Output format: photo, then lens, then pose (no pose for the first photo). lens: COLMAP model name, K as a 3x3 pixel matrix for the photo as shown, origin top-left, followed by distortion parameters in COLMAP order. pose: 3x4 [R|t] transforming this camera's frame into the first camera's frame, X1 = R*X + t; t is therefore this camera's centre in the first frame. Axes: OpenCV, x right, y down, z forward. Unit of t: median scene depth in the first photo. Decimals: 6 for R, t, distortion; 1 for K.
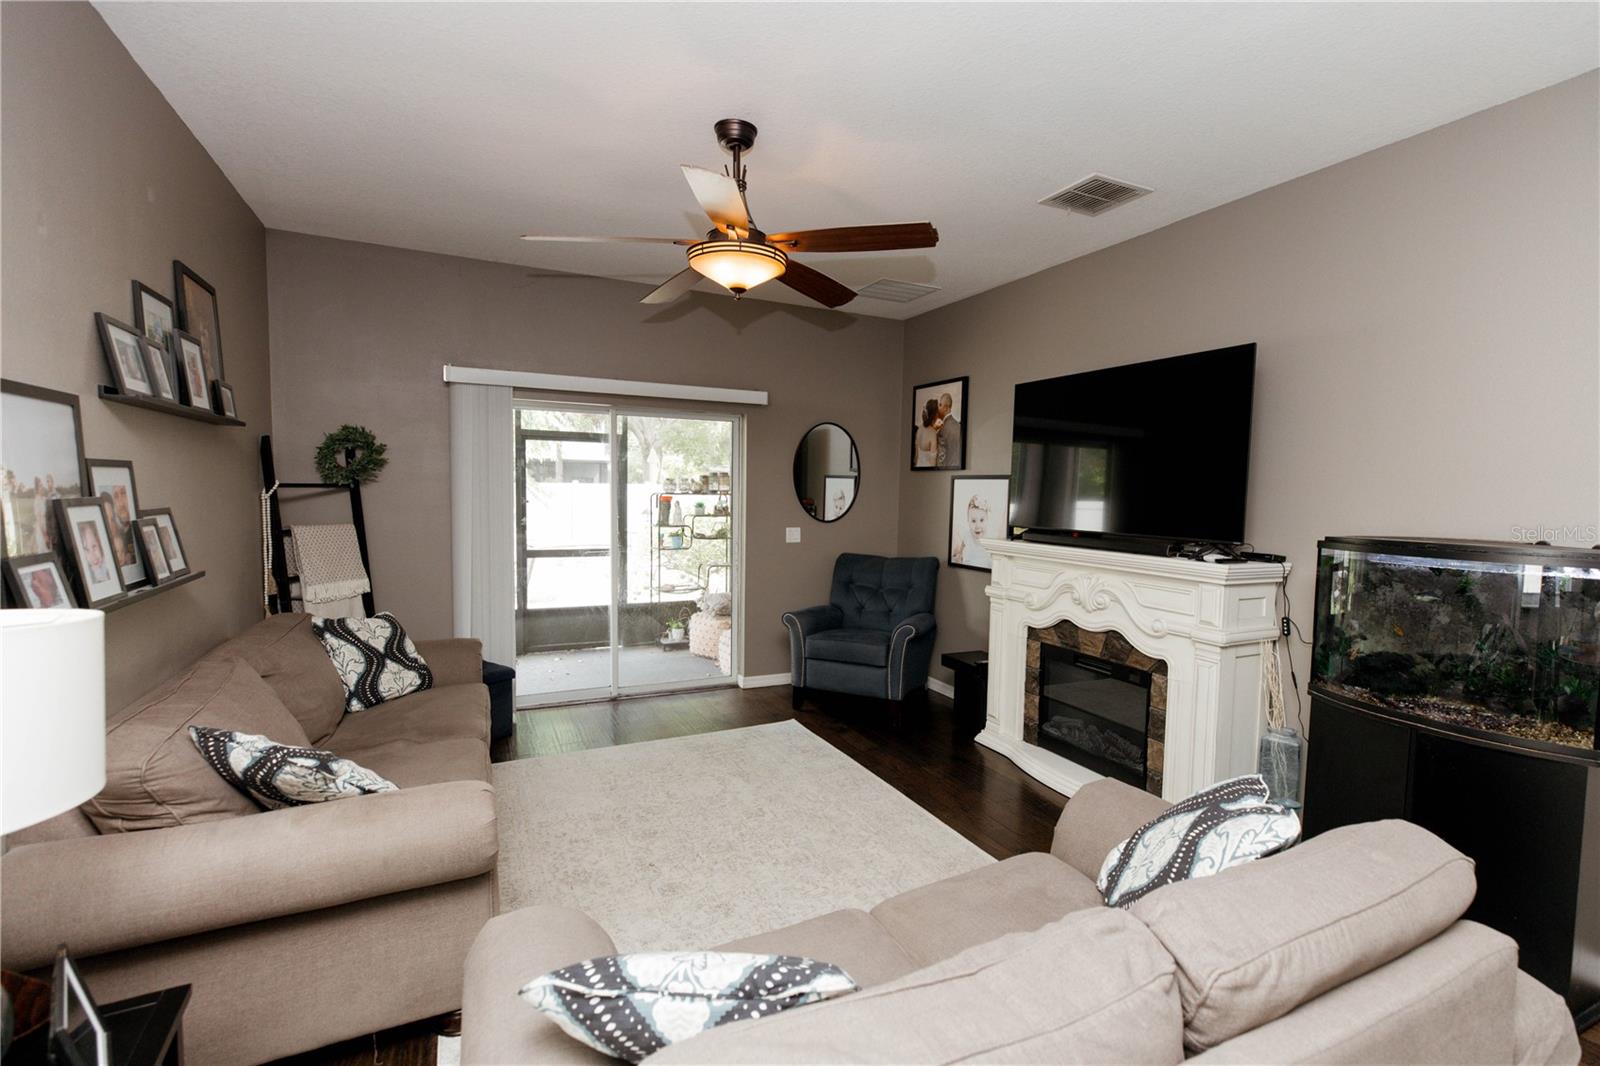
lens RADIAL K [[707.6, 0, 803.8], [0, 707.6, 538.4], [0, 0, 1]] dist [0.002206, 0.000556]
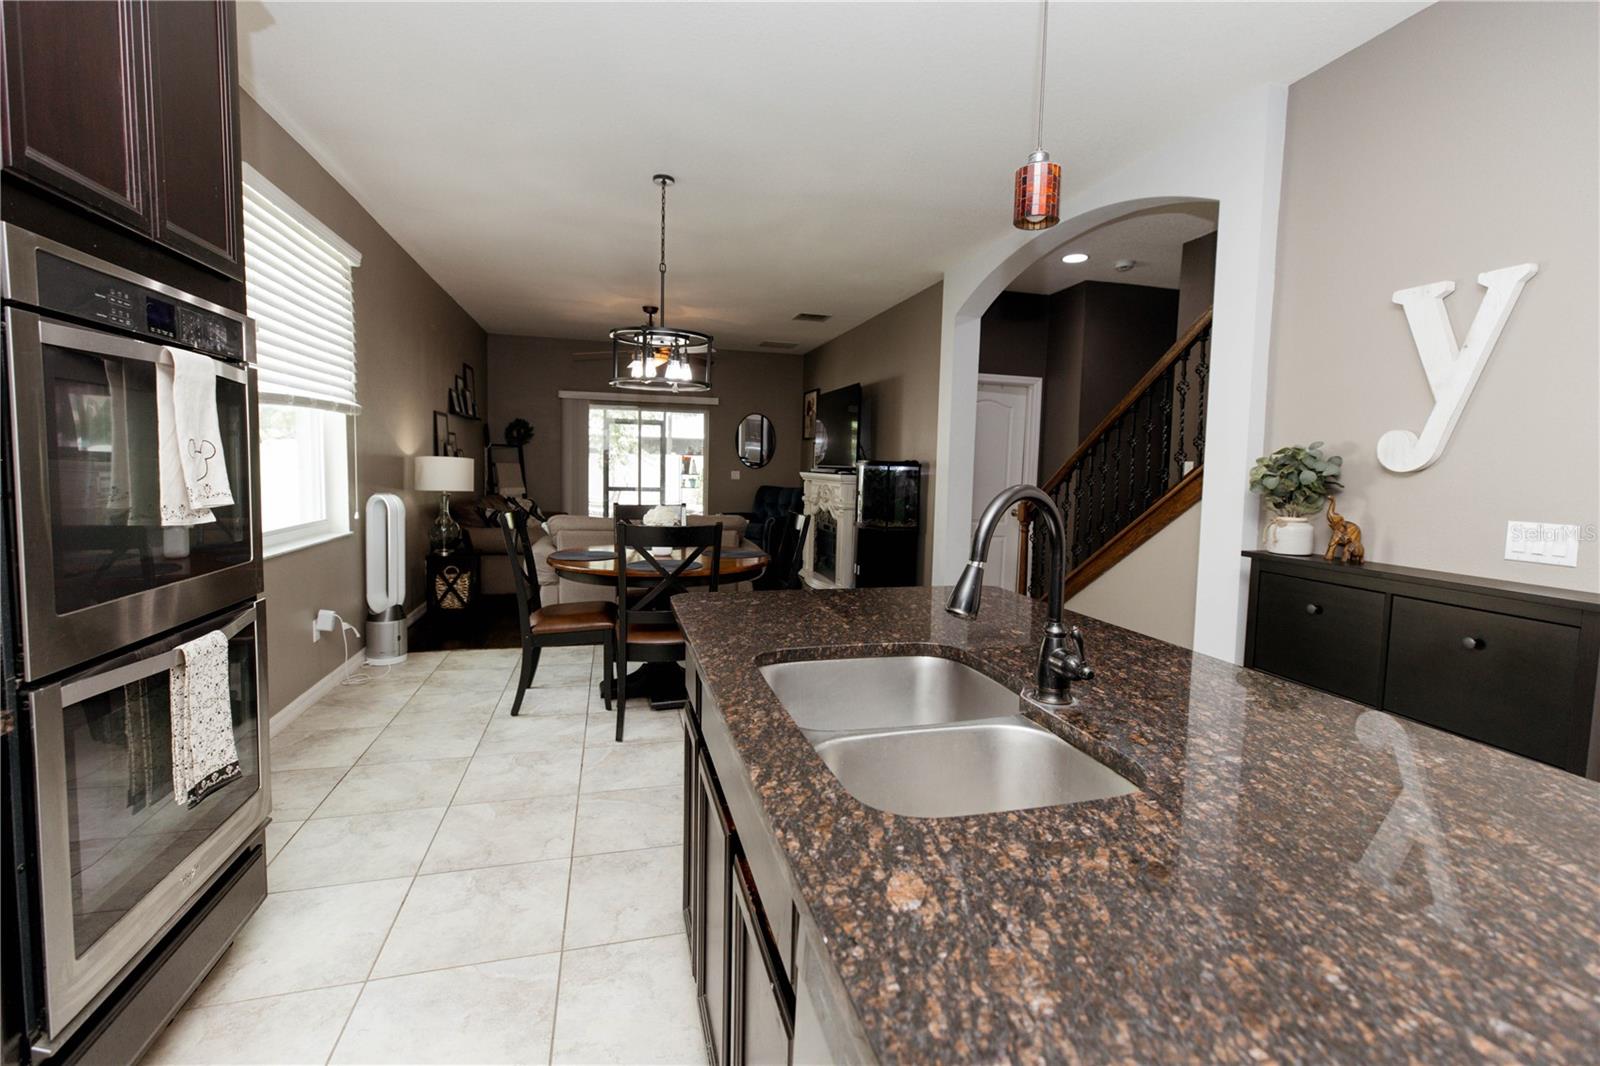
lens RADIAL K [[707.6, 0, 797.4], [0, 707.6, 520.9], [0, 0, 1]] dist [0.002206, 0.000556]
pose [[0.980059, 0.021968, -0.197489, 0.703816], [-0.021310, 0.999758, 0.005457, 0.139473], [0.197561, -0.001140, 0.980290, -1.069581]]
